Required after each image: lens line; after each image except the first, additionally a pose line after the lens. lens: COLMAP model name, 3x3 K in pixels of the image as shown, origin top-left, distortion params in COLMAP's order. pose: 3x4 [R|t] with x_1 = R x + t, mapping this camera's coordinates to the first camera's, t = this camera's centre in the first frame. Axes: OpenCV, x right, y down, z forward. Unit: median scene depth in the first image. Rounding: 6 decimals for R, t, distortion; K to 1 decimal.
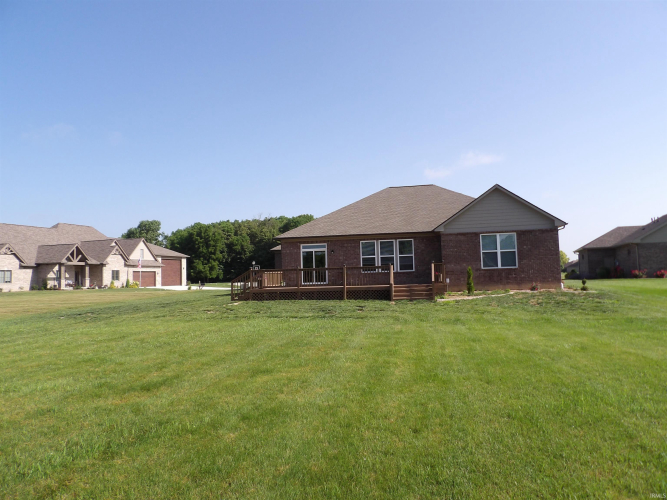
lens RADIAL K [[480.7, 0, 332.4], [0, 480.7, 244.7], [0, 0, 1]] dist [-0.050709, 0.066997]
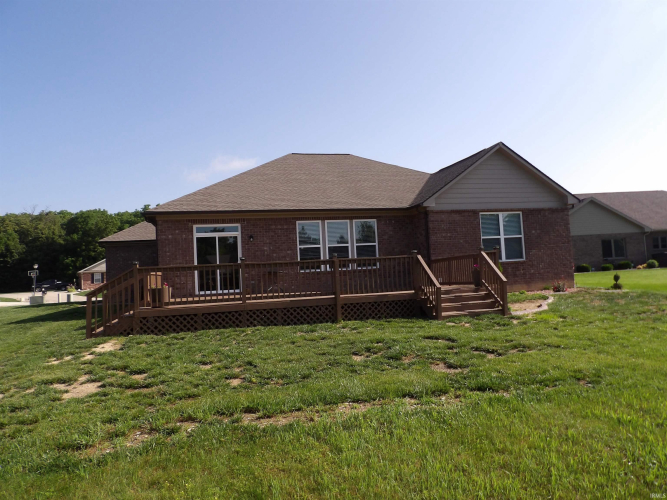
lens RADIAL K [[480.7, 0, 332.4], [0, 480.7, 244.7], [0, 0, 1]] dist [-0.050709, 0.066997]
pose [[0.909048, 0.006752, 0.416636, -0.156756], [-0.003372, 0.999955, -0.008847, 0.028361], [-0.416677, 0.006637, 0.909030, 0.413891]]
